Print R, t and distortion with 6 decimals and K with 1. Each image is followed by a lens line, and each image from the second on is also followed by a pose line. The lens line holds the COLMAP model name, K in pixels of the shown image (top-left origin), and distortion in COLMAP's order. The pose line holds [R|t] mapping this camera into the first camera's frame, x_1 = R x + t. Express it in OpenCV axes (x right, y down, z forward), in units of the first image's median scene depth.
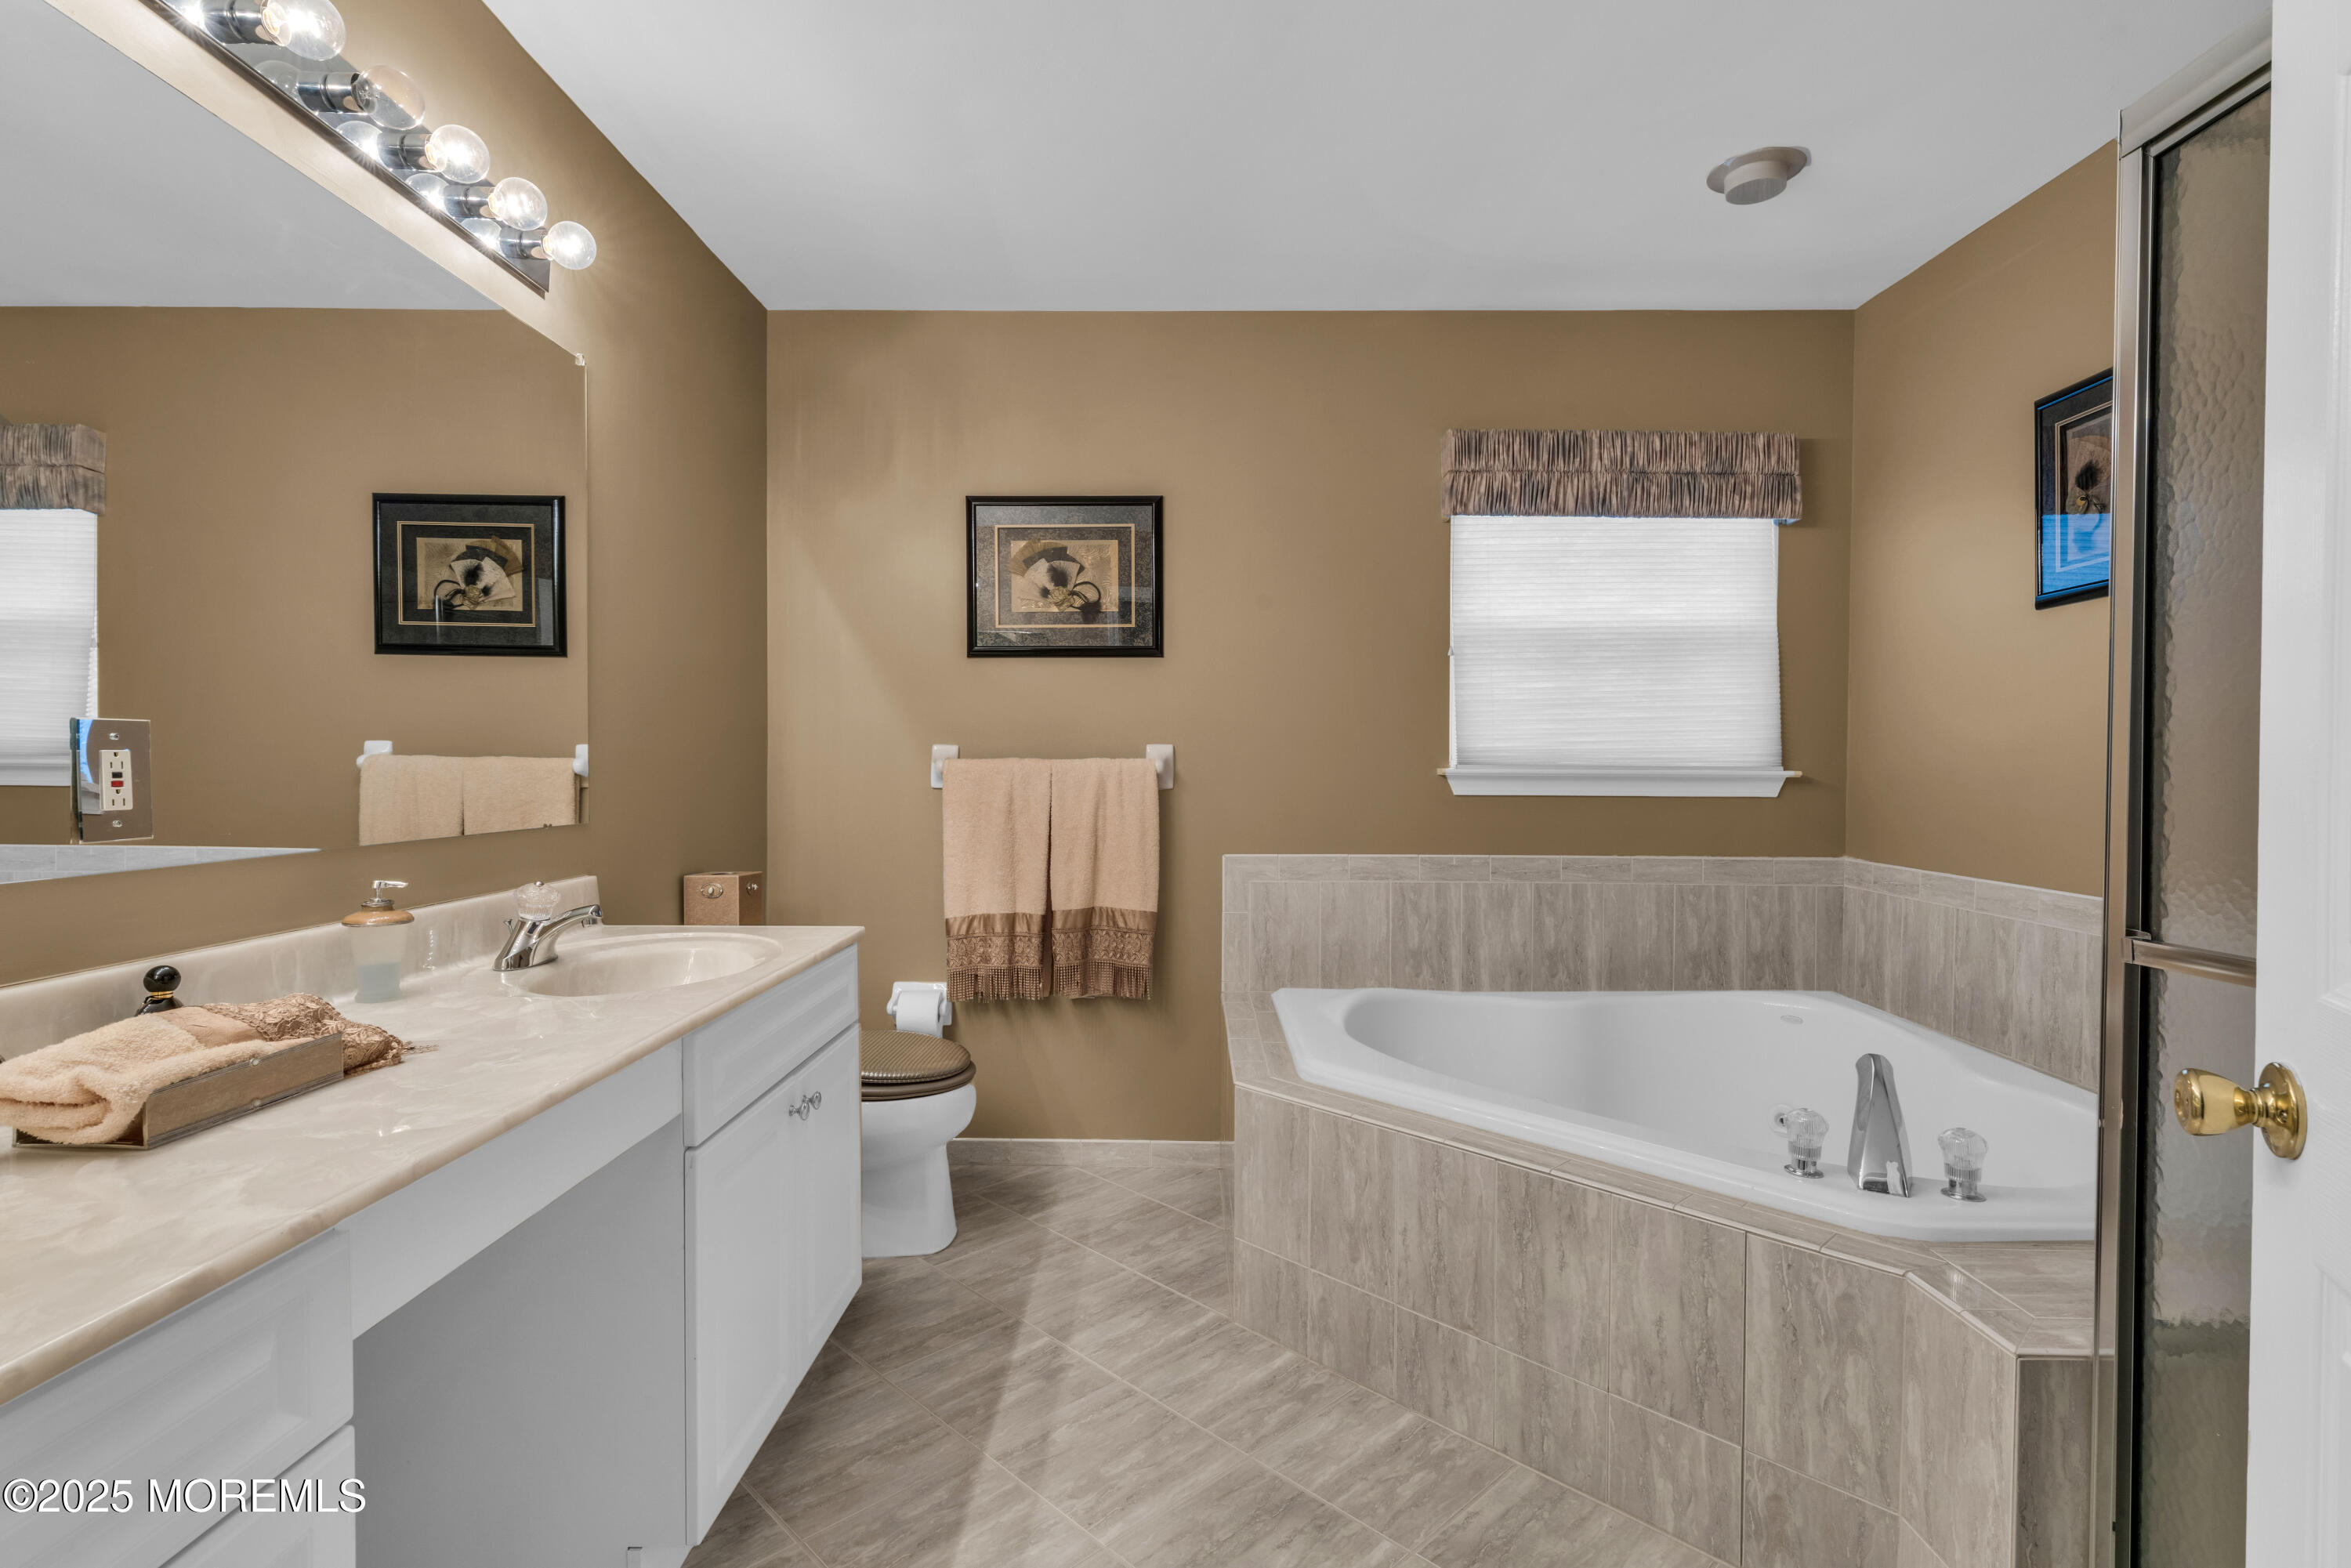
lens RADIAL K [[1115.2, 0, 1174.0], [0, 1115.2, 784.5], [0, 0, 1]] dist [-0.001677, -0.000084]
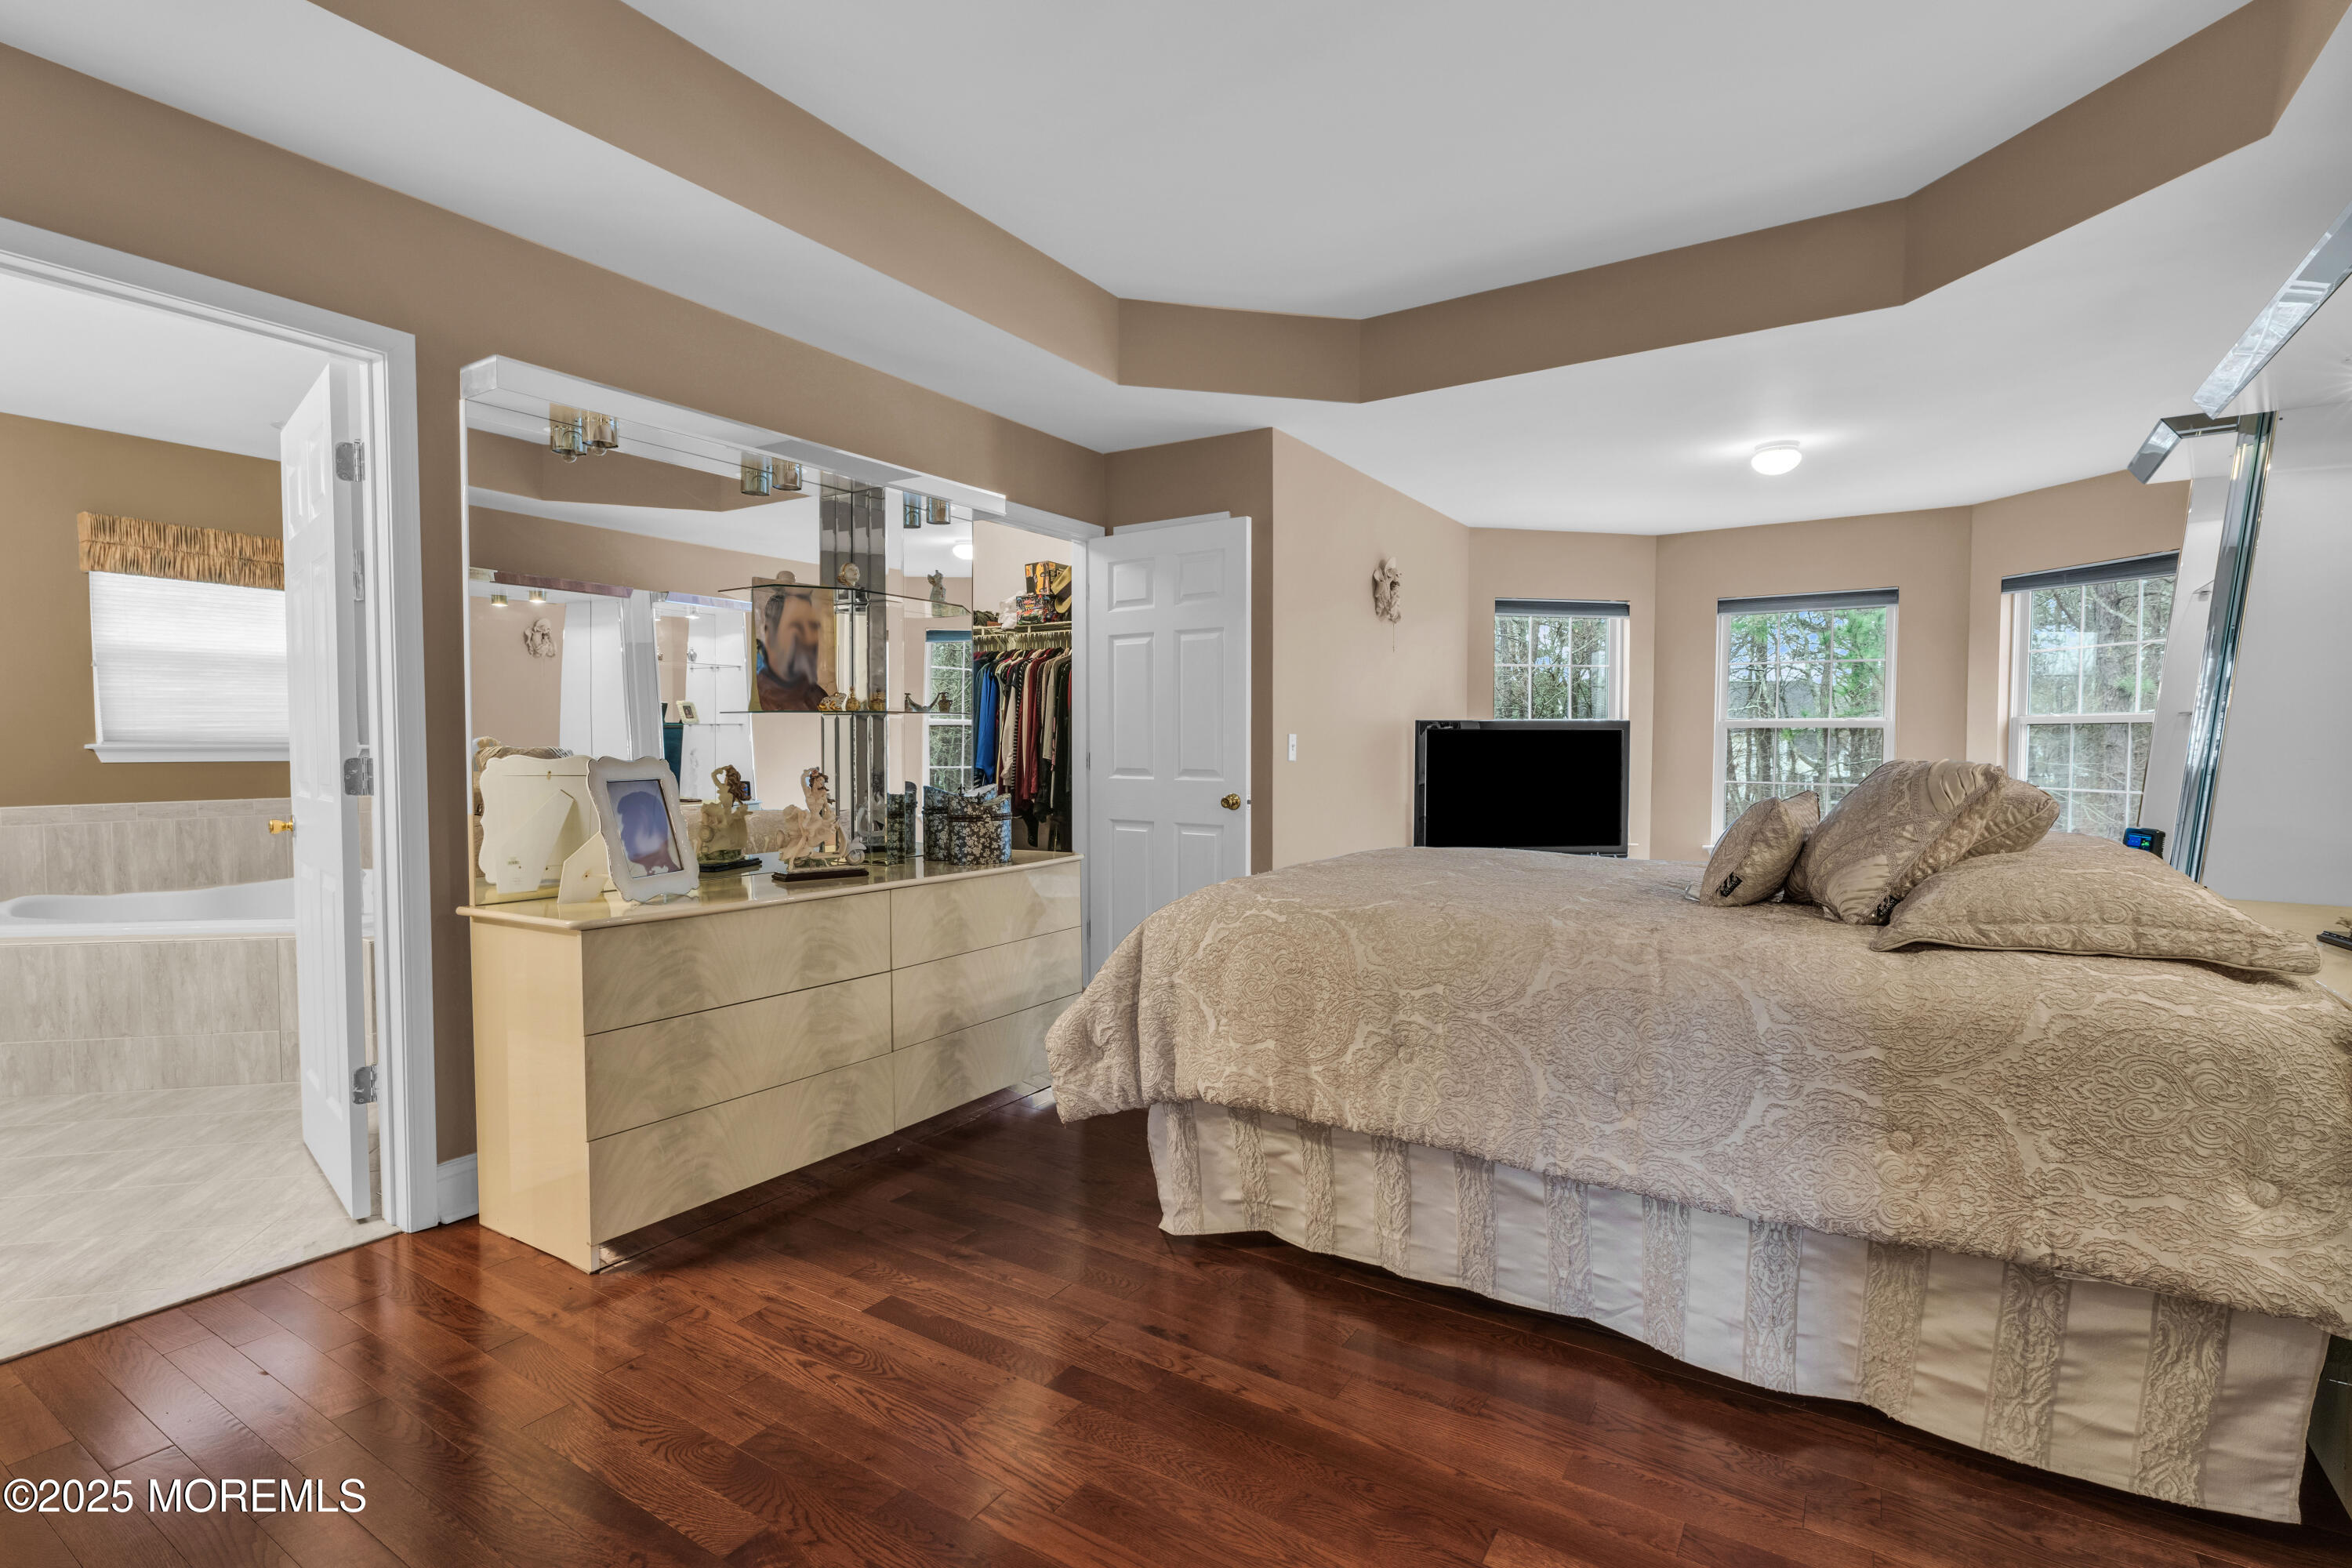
lens RADIAL K [[1115.7, 0, 1177.5], [0, 1115.7, 794.6], [0, 0, 1]] dist [-0.001677, -0.000084]
pose [[0.527628, -0.036607, 0.848686, -0.249194], [0.014904, 0.999316, 0.033838, 0.024217], [-0.849345, -0.005206, 0.527813, -0.984675]]
